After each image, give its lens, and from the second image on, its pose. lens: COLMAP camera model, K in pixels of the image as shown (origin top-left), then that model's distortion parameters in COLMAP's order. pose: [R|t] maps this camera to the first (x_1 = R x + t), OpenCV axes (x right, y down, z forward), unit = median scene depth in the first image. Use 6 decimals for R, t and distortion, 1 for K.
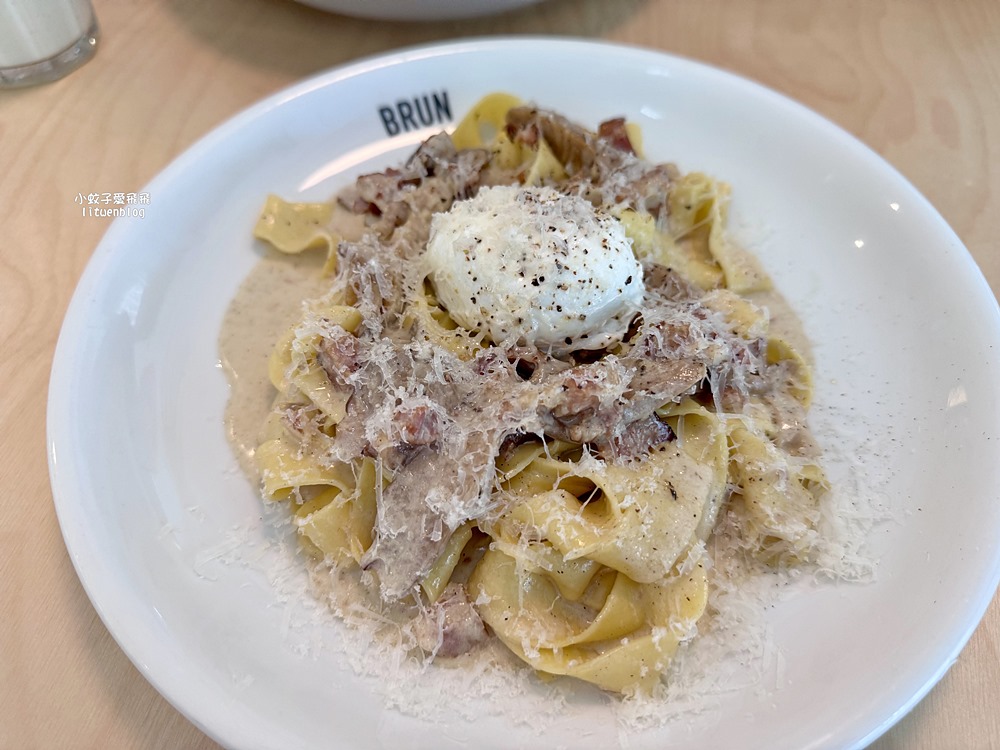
lens RADIAL K [[749.9, 0, 500.0], [0, 749.9, 375.0], [0, 0, 1]] dist [0.071690, -0.001650]
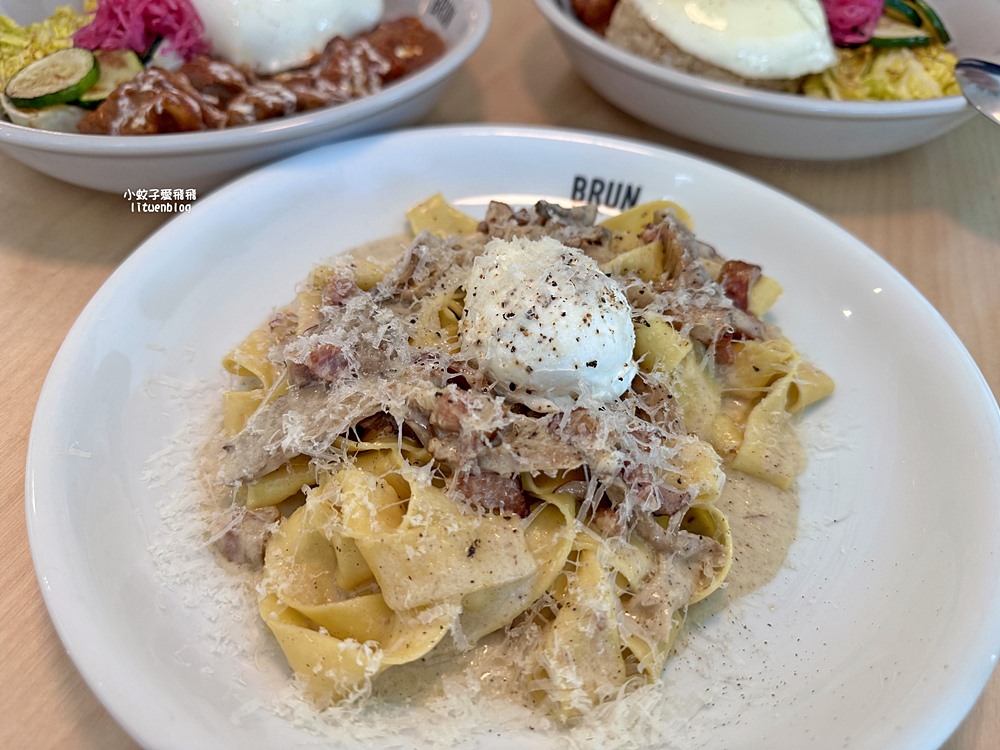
lens RADIAL K [[749.9, 0, 500.0], [0, 749.9, 375.0], [0, 0, 1]] dist [0.071690, -0.001650]
pose [[0.767020, 0.478516, -0.427436, 0.500935], [-0.547570, 0.835420, -0.047341, -0.002138], [0.334435, 0.270363, 0.902805, 0.086692]]
